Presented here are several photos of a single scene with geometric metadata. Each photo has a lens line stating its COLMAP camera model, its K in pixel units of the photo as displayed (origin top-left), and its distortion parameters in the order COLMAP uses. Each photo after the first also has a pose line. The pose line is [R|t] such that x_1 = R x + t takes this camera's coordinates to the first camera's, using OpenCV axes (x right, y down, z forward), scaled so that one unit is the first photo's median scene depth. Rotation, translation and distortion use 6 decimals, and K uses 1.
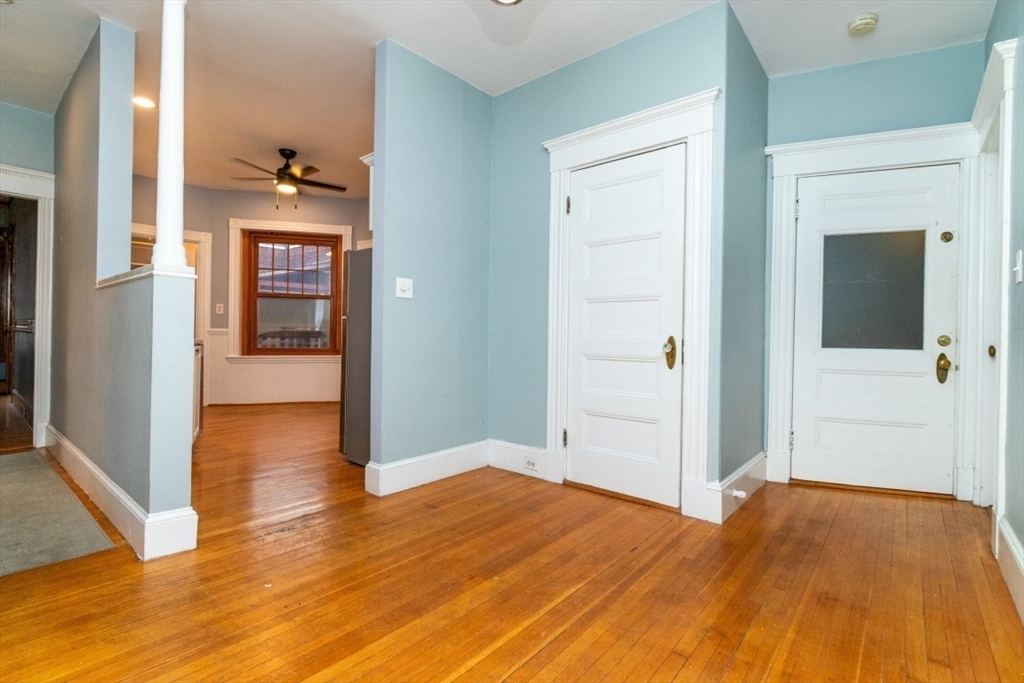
lens RADIAL K [[477.3, 0, 508.2], [0, 477.3, 336.3], [0, 0, 1]] dist [-0.000626, -0.001857]
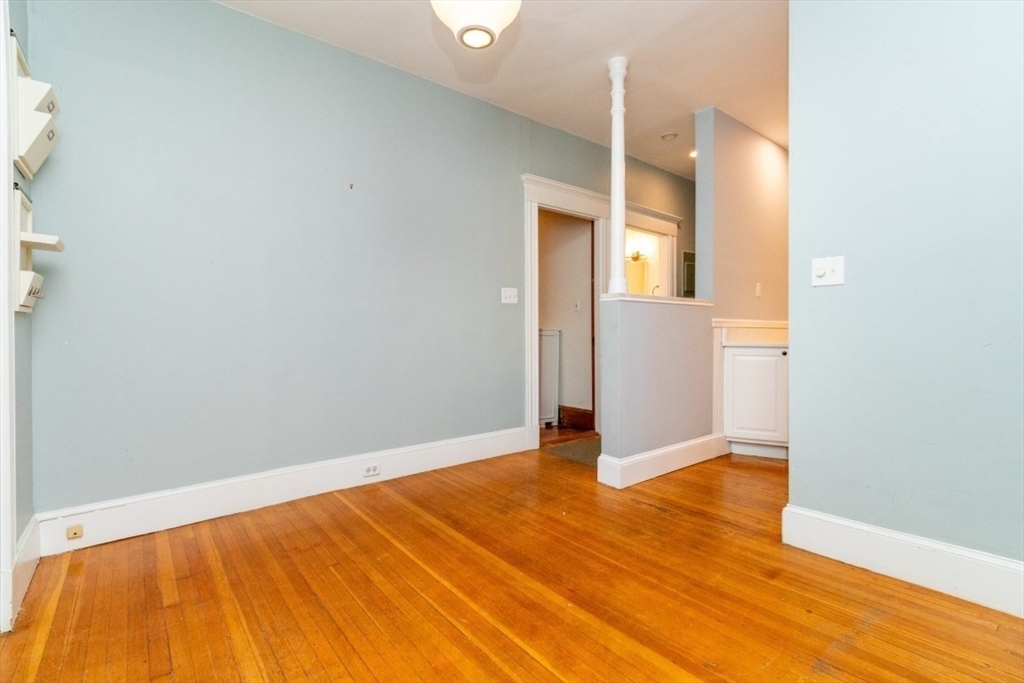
lens RADIAL K [[477.3, 0, 508.2], [0, 477.3, 336.3], [0, 0, 1]] dist [-0.000626, -0.001857]
pose [[-0.196612, -0.006620, -0.980459, 0.830208], [0.001884, 0.999973, -0.007129, -0.000007], [0.980480, -0.003249, -0.196594, 0.988608]]
